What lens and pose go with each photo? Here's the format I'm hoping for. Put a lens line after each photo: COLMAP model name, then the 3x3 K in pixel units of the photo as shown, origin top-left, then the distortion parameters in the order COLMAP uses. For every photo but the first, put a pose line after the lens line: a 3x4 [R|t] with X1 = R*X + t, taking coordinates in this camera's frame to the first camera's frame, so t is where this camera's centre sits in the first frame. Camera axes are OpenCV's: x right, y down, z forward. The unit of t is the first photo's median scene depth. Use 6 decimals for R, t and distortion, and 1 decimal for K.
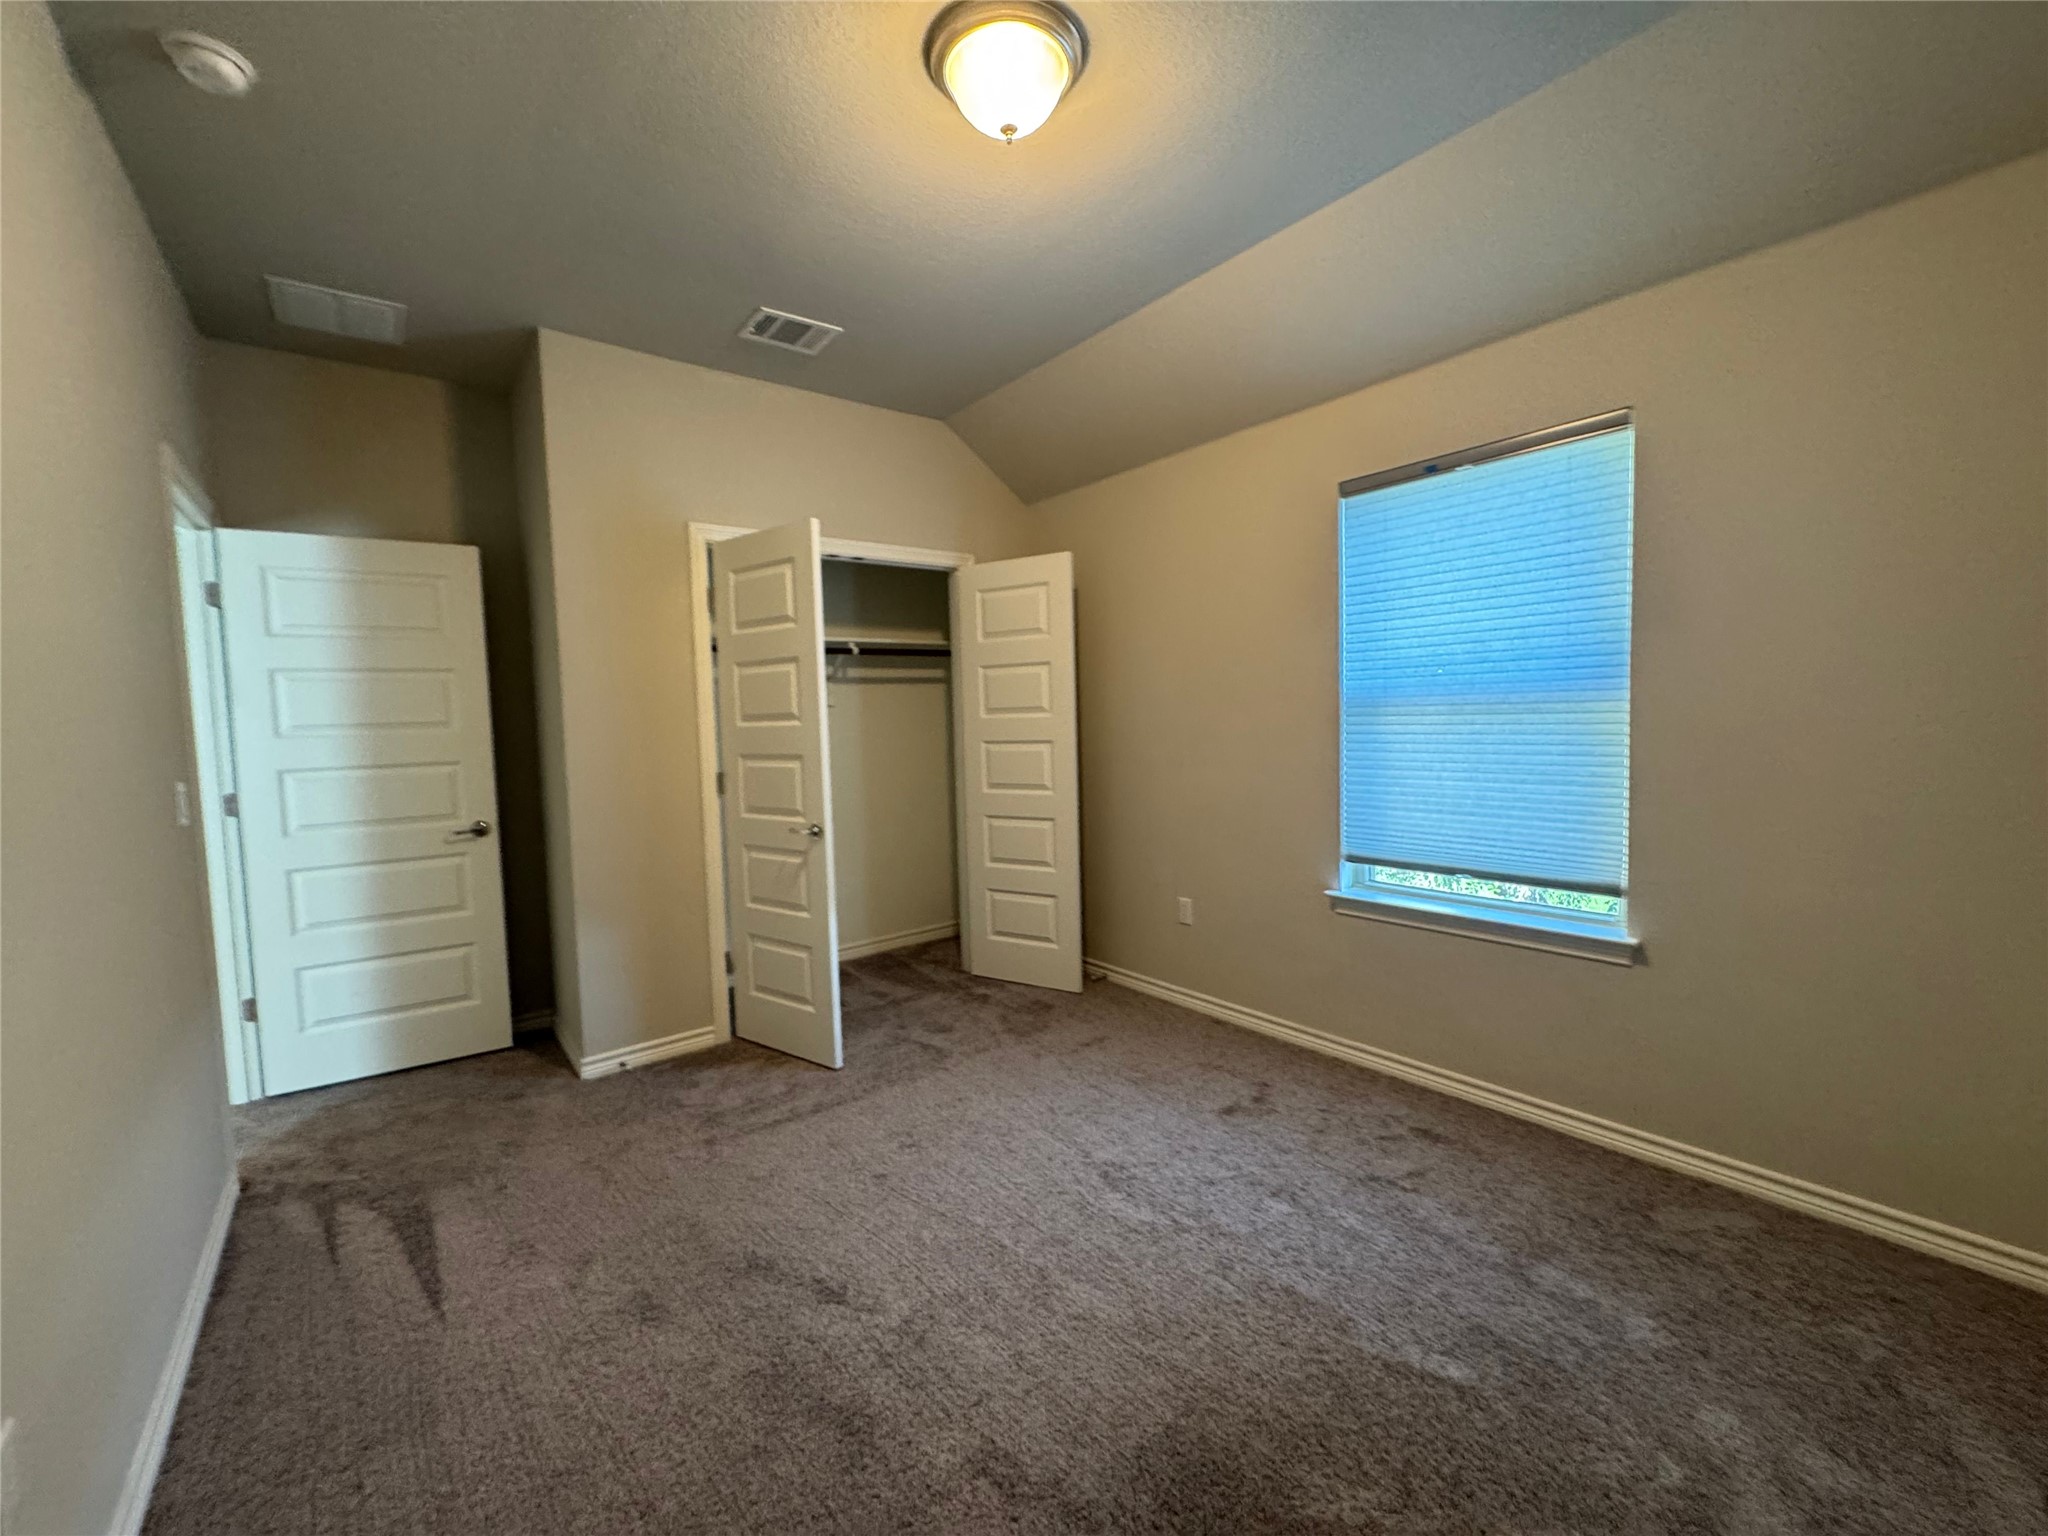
lens RADIAL K [[823.4, 0, 1023.2], [0, 823.4, 763.9], [0, 0, 1]] dist [-0.000497, 0.000045]
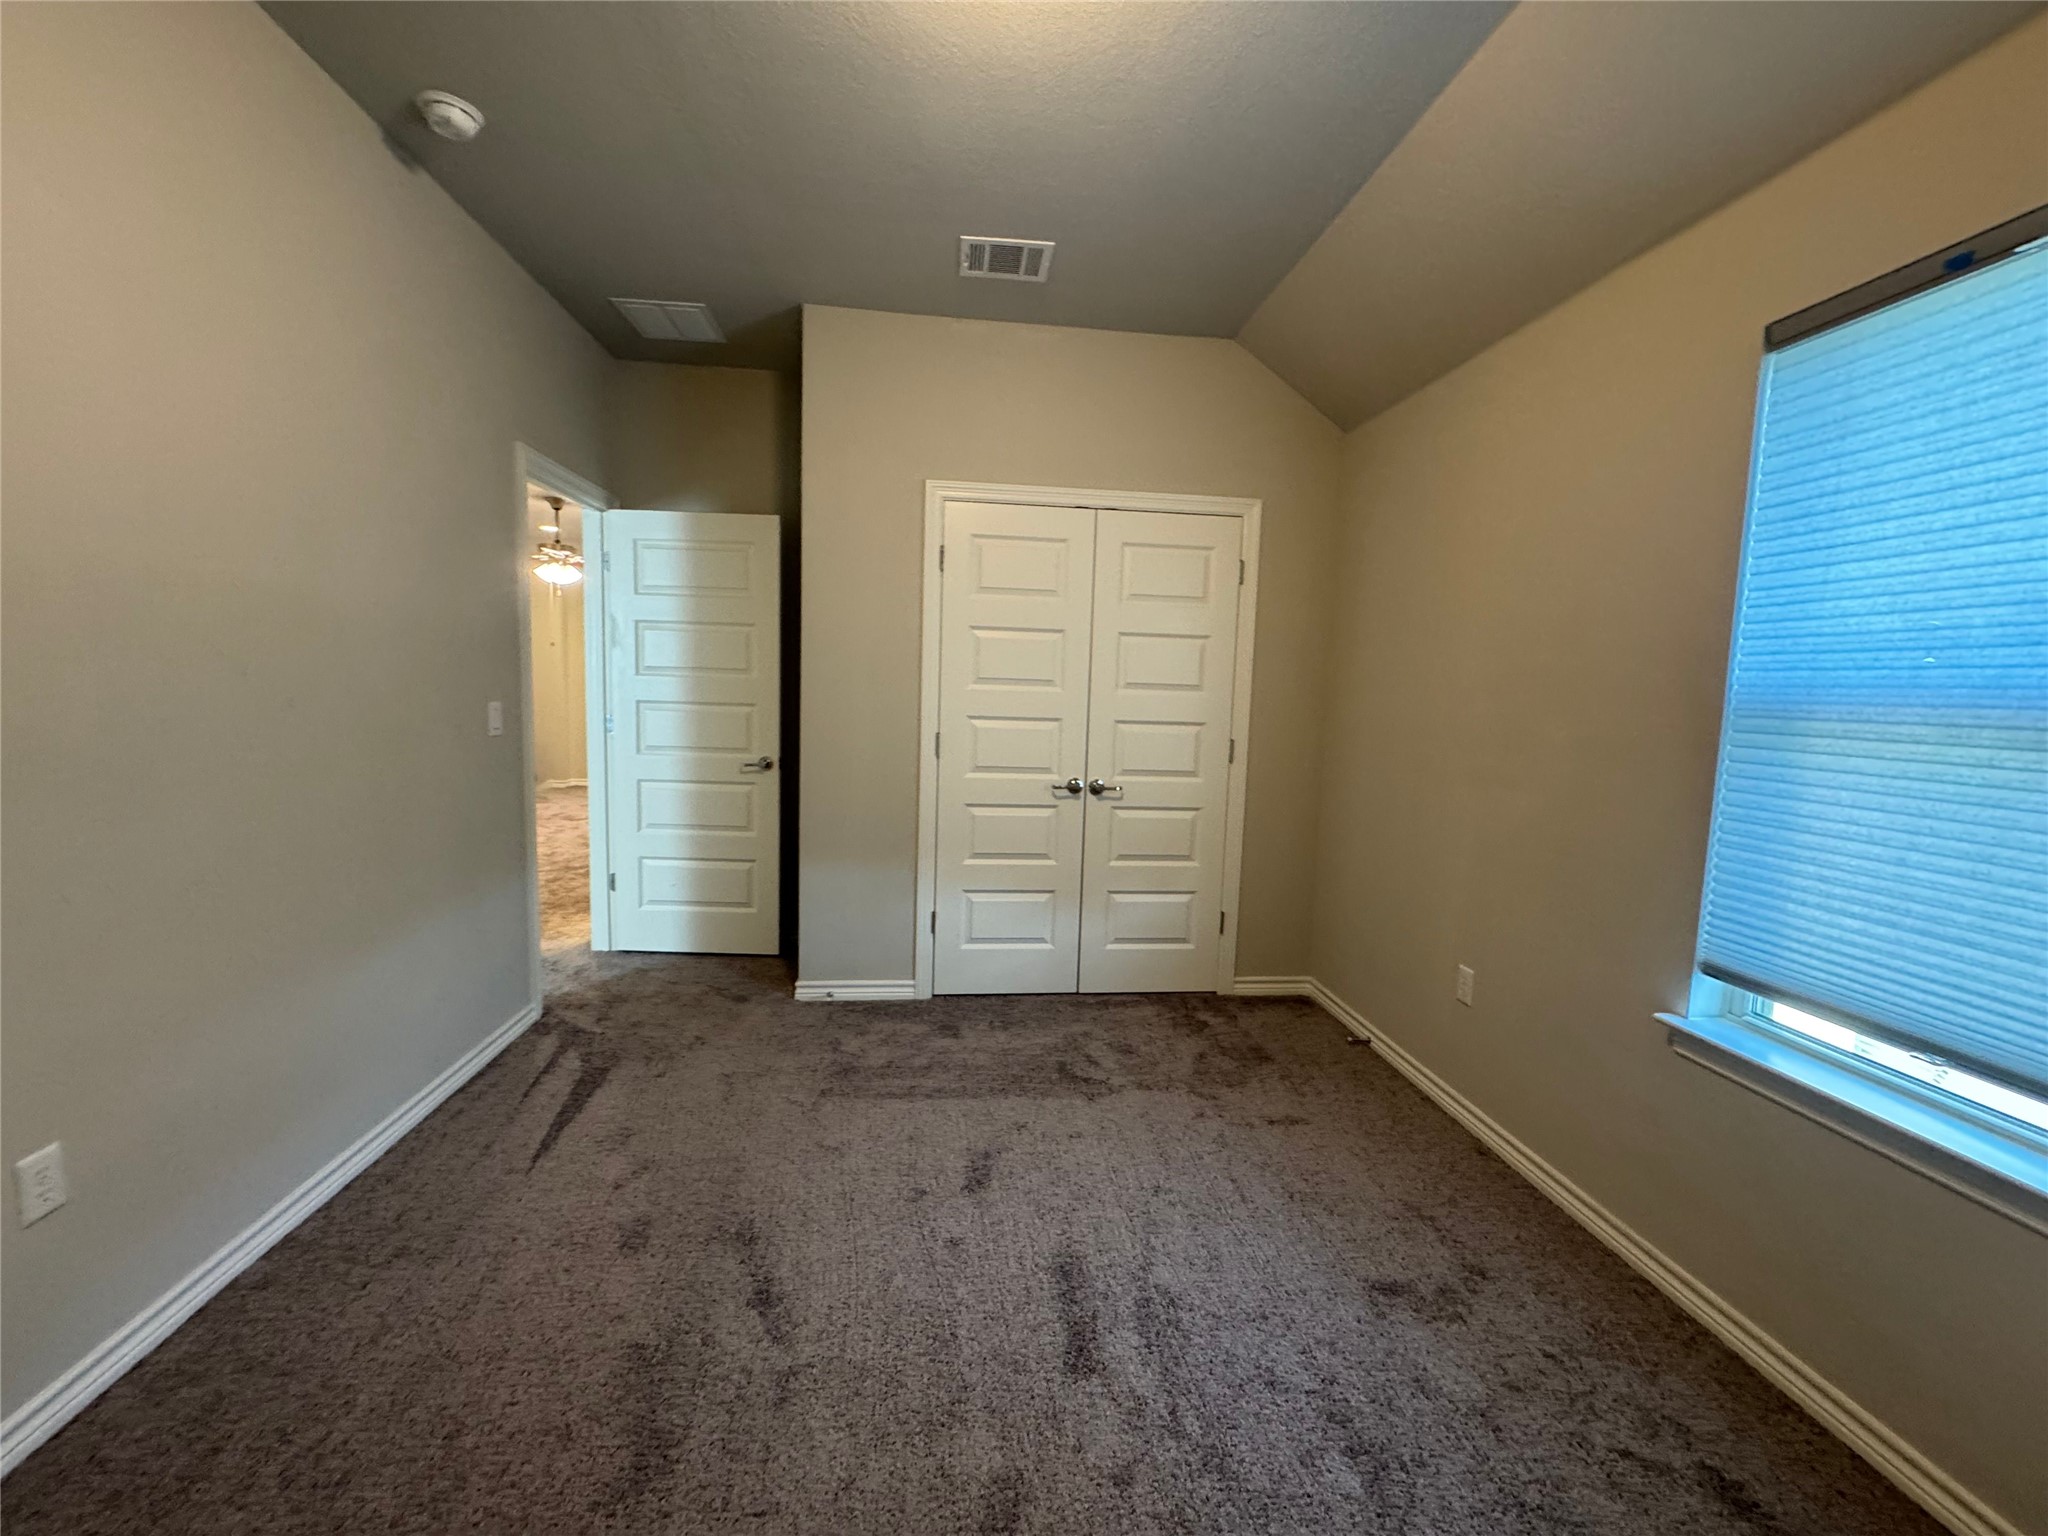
lens RADIAL K [[823.4, 0, 1023.2], [0, 823.4, 763.9], [0, 0, 1]] dist [-0.000497, 0.000045]
pose [[0.844891, 0.108560, -0.523807, 0.283375], [-0.090614, 0.994085, 0.059867, -0.025216], [0.527208, -0.003117, 0.849730, 0.240549]]
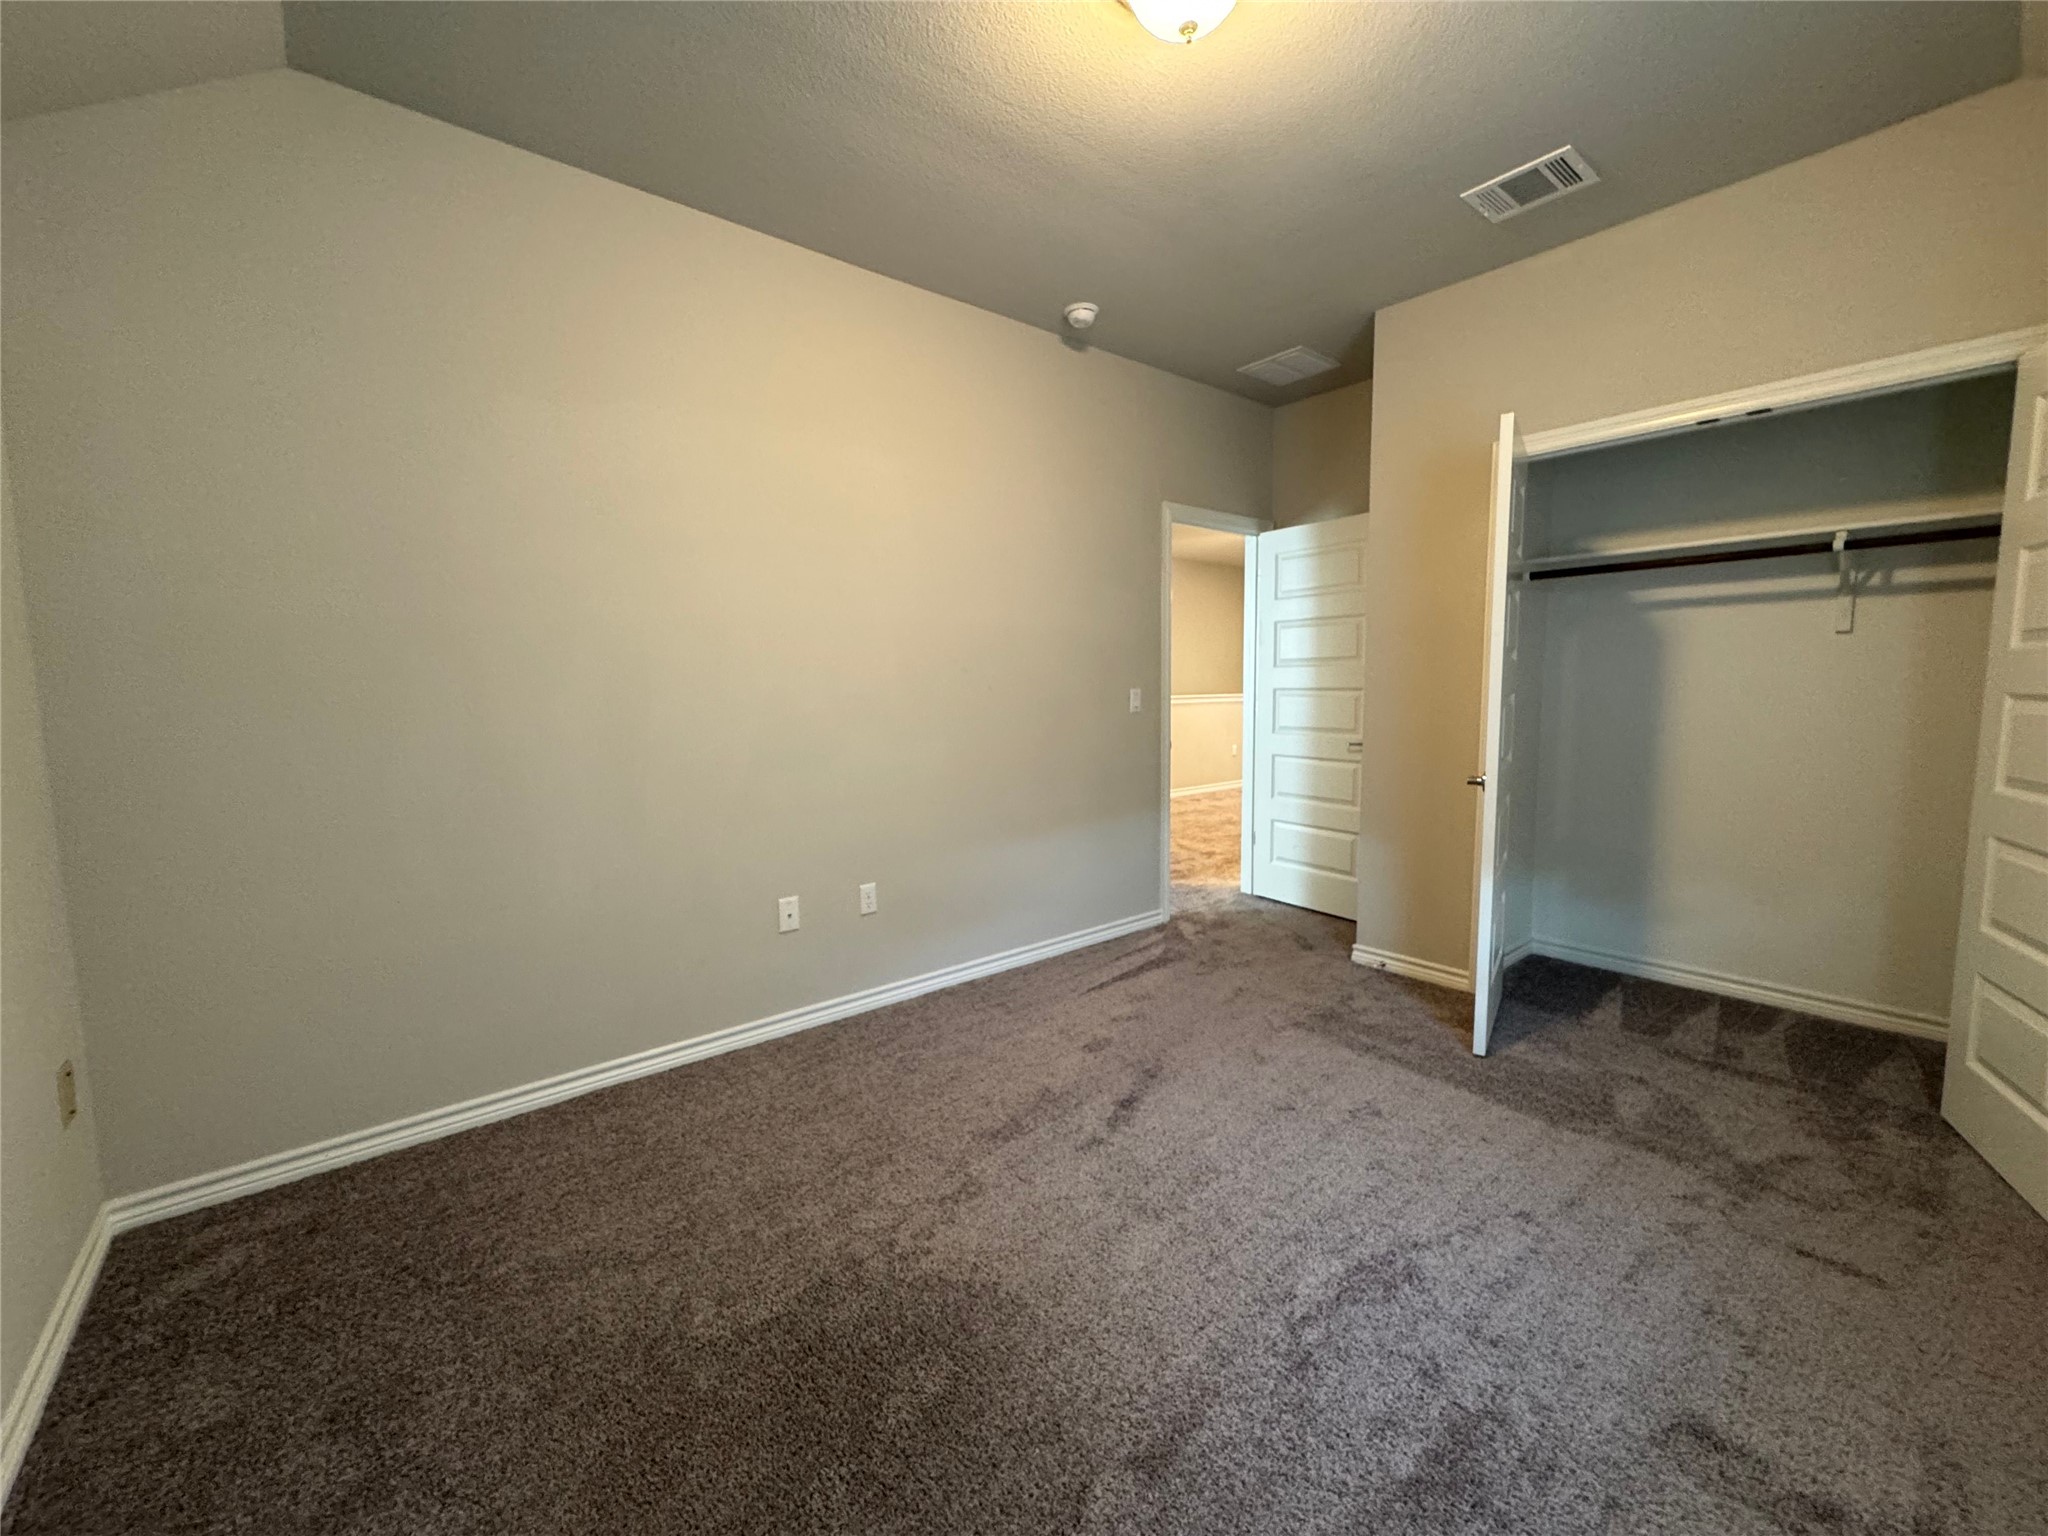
lens RADIAL K [[826.6, 0, 1024.0], [0, 826.6, 768.0], [0, 0, 1]] dist [0.000246, 0.000077]
pose [[0.028089, 0.136441, -0.990250, 0.636494], [-0.049905, 0.989597, 0.134935, -0.030301], [0.998359, 0.045628, 0.034606, 0.505922]]
